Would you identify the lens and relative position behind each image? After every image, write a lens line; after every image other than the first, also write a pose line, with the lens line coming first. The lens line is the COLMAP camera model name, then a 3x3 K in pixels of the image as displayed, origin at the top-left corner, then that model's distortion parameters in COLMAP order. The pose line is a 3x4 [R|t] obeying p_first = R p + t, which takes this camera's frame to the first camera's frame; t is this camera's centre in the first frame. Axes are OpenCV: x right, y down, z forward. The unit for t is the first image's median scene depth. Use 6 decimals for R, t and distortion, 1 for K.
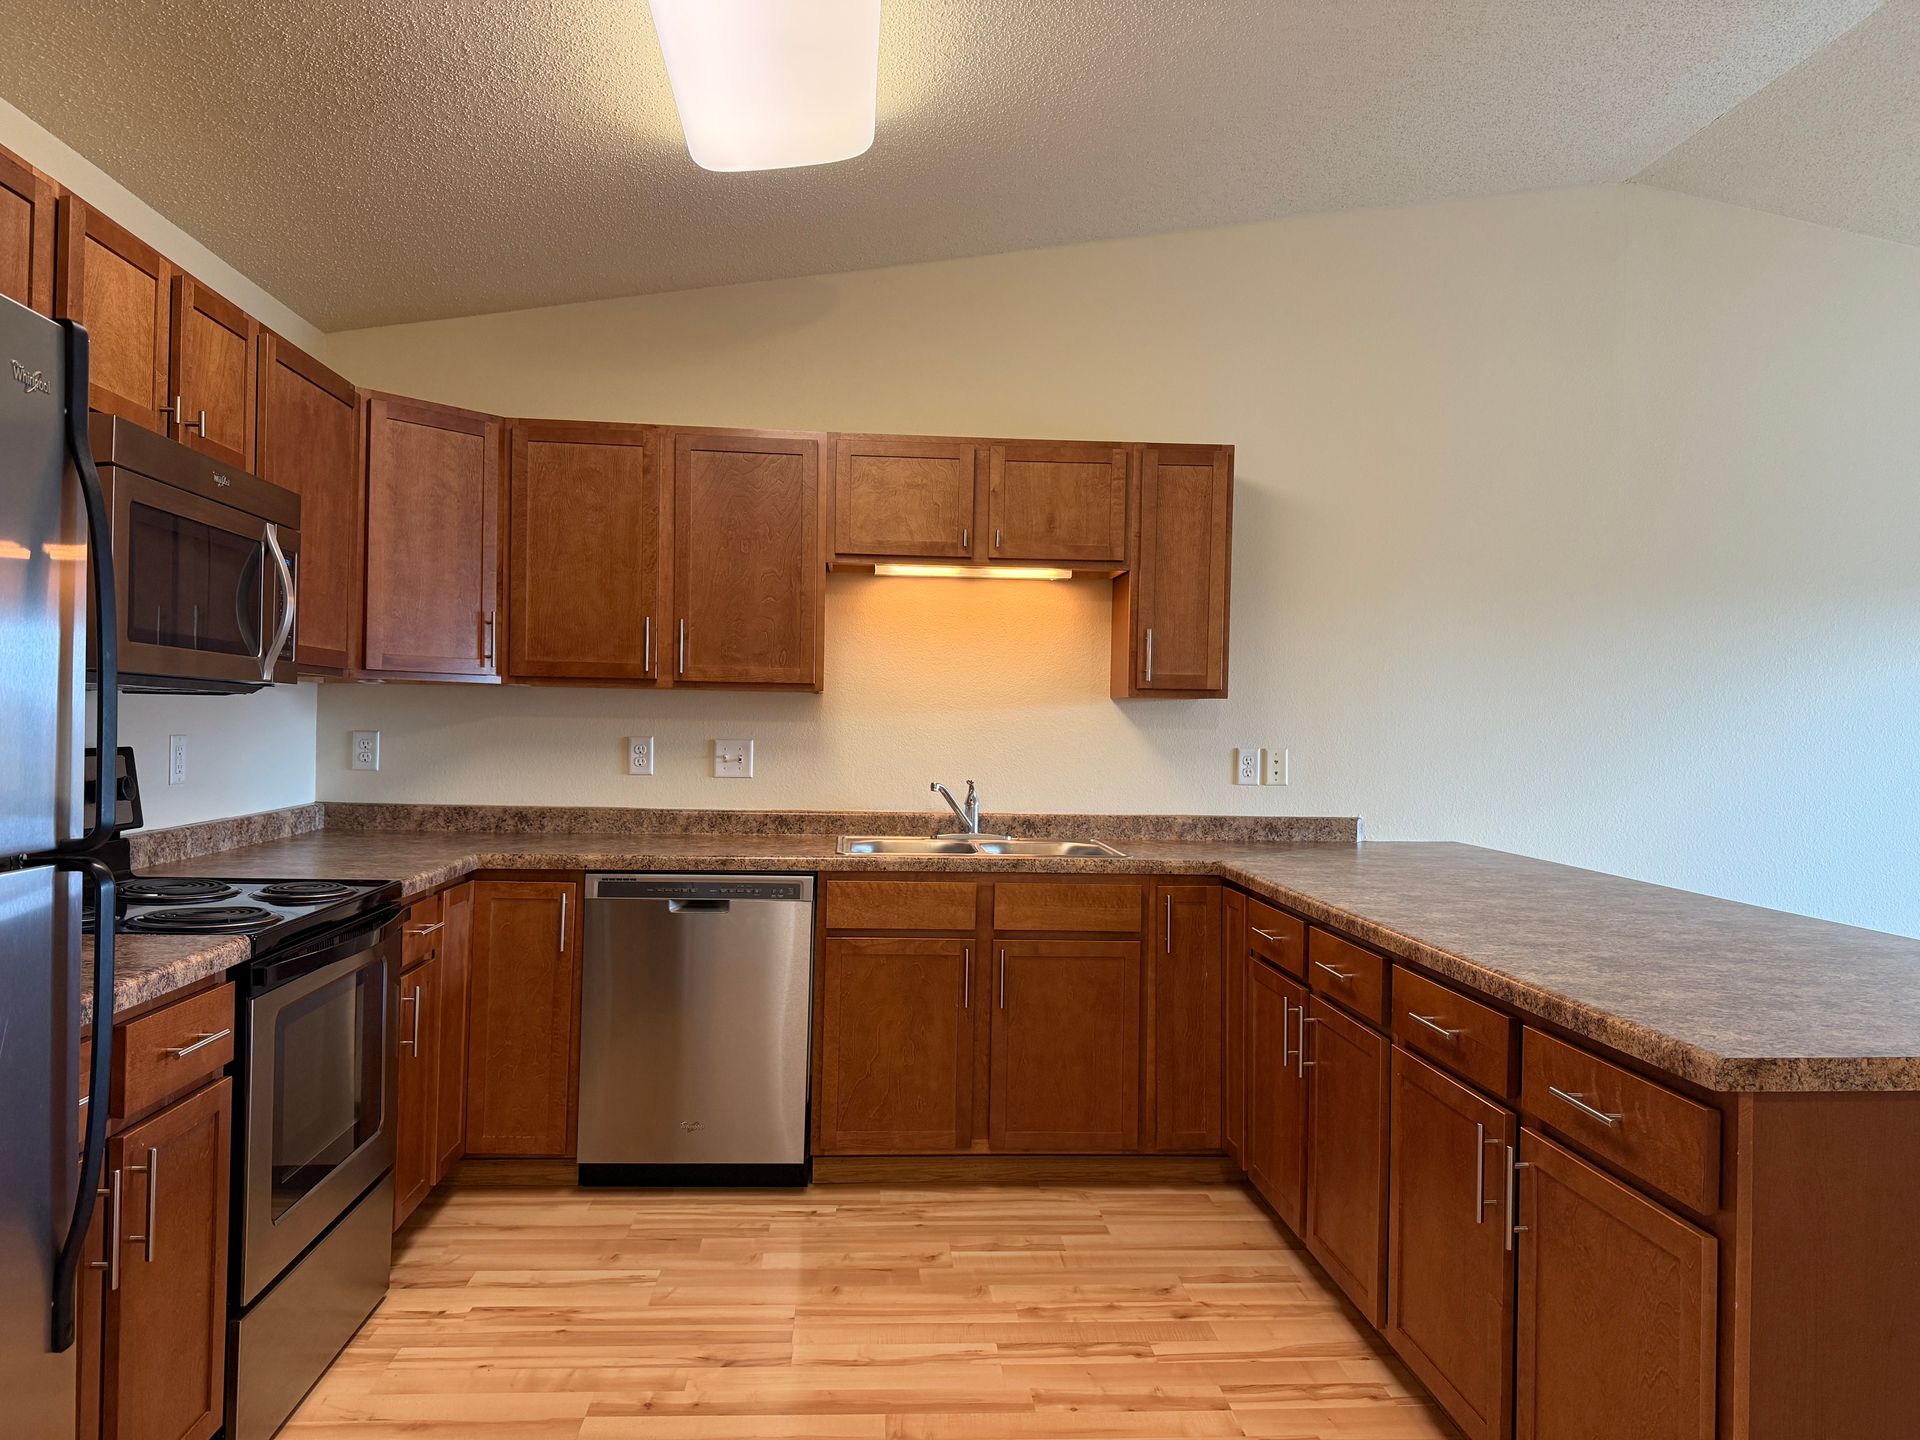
lens RADIAL K [[1343.7, 0, 972.6], [0, 1343.7, 715.1], [0, 0, 1]] dist [0.121748, -0.223422]
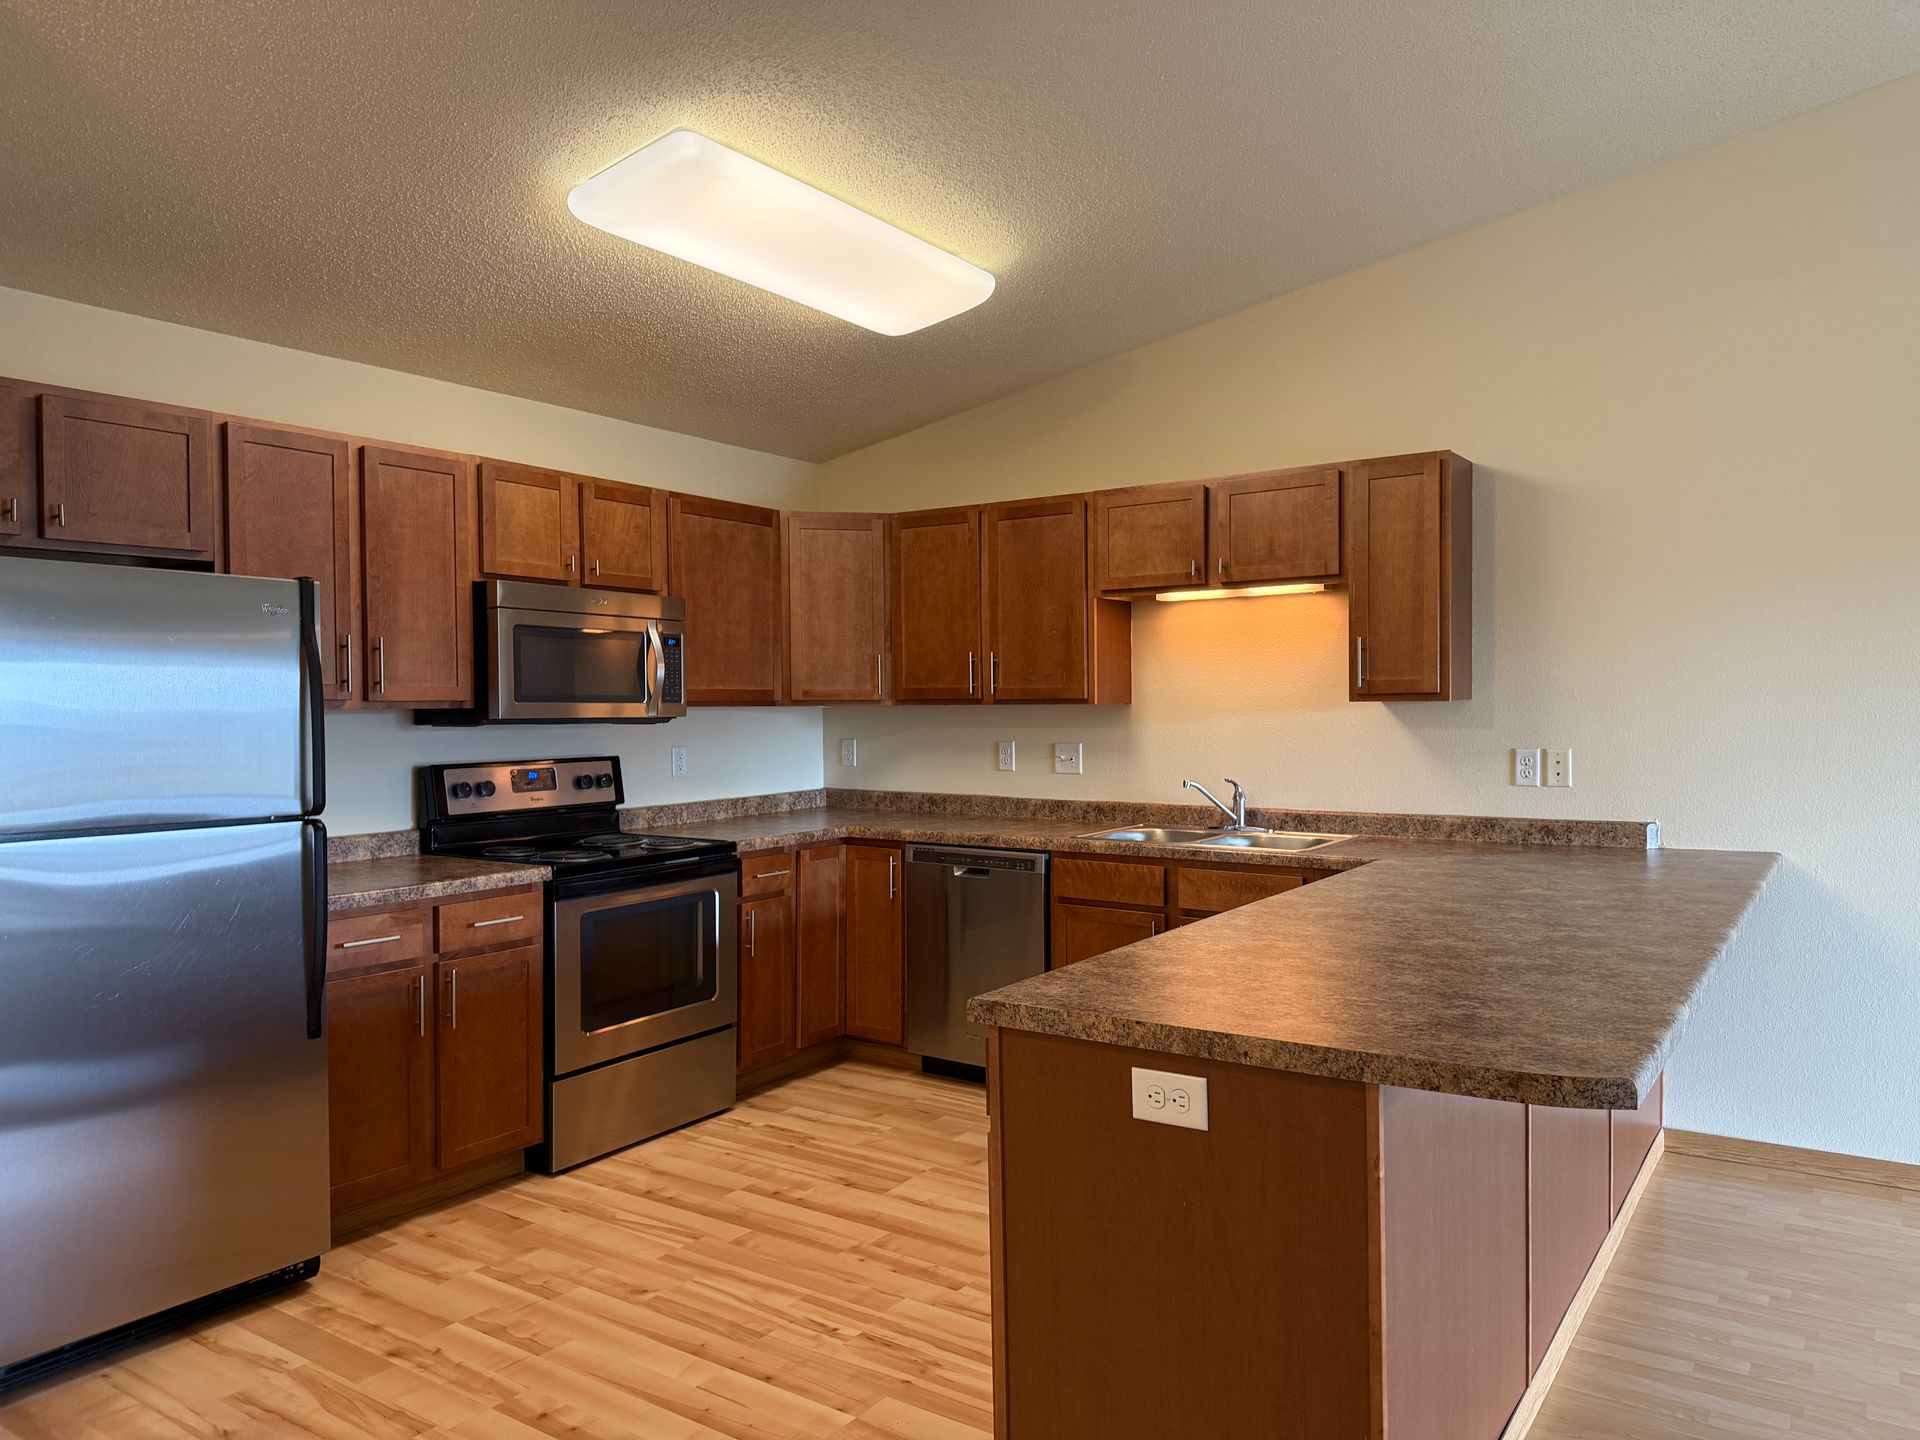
lens RADIAL K [[1343.7, 0, 972.6], [0, 1343.7, 715.1], [0, 0, 1]] dist [0.121748, -0.223422]
pose [[0.775741, -0.018729, -0.630773, 0.586883], [0.027075, 0.999627, 0.003616, -0.015835], [0.630470, -0.019883, 0.775959, -0.016058]]
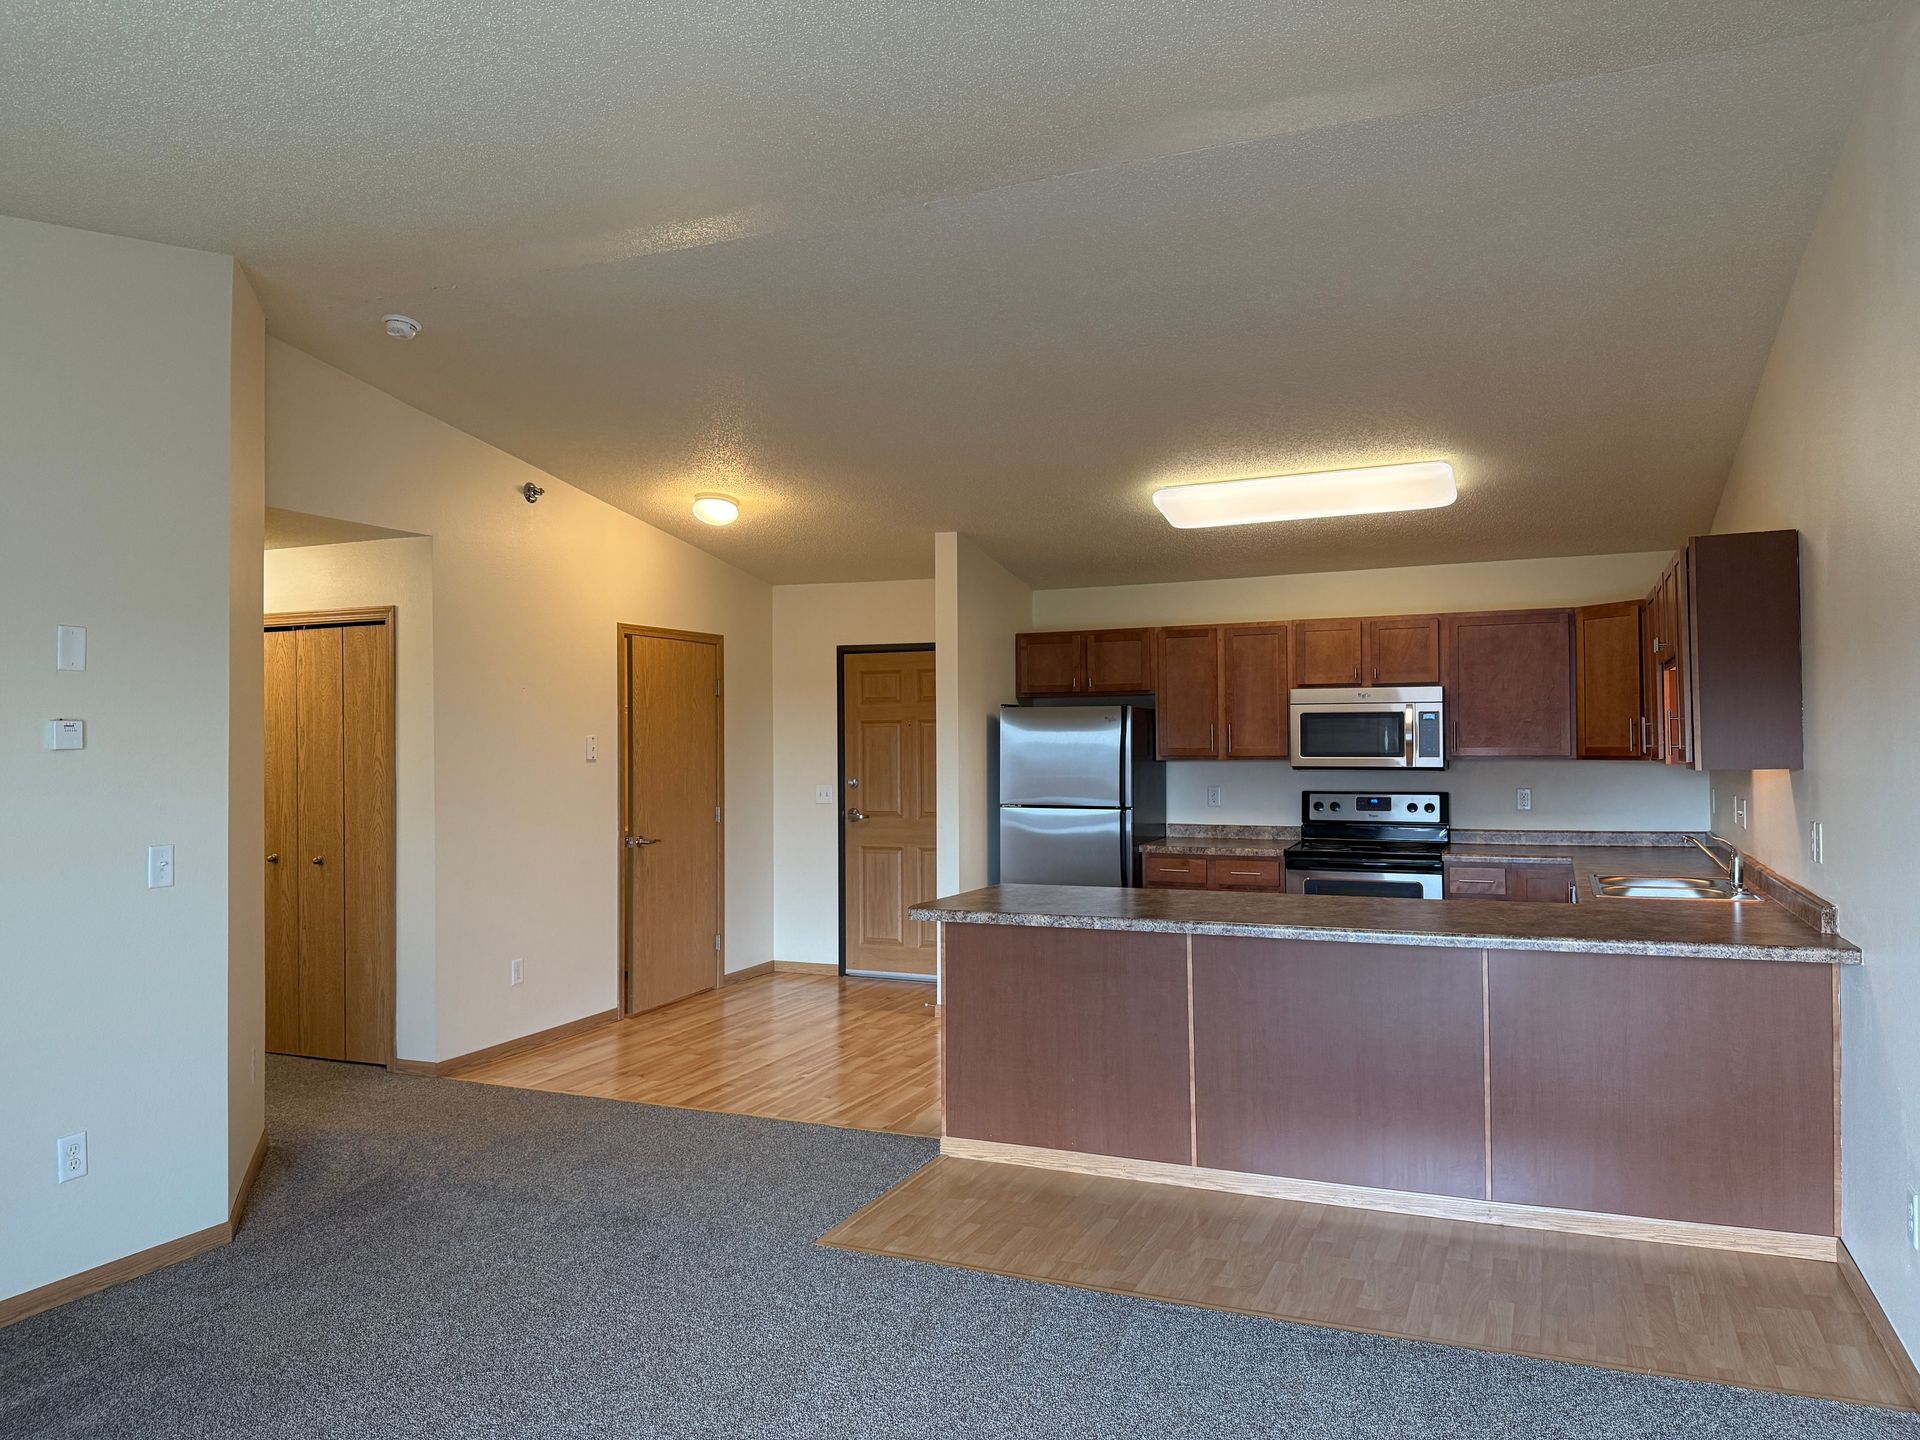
lens RADIAL K [[1343.7, 0, 972.6], [0, 1343.7, 715.1], [0, 0, 1]] dist [0.121748, -0.223422]
pose [[-0.471150, -0.035863, -0.881324, 1.511694], [0.006783, 0.998996, -0.044277, -0.009770], [0.882027, -0.026839, -0.470434, 1.060516]]
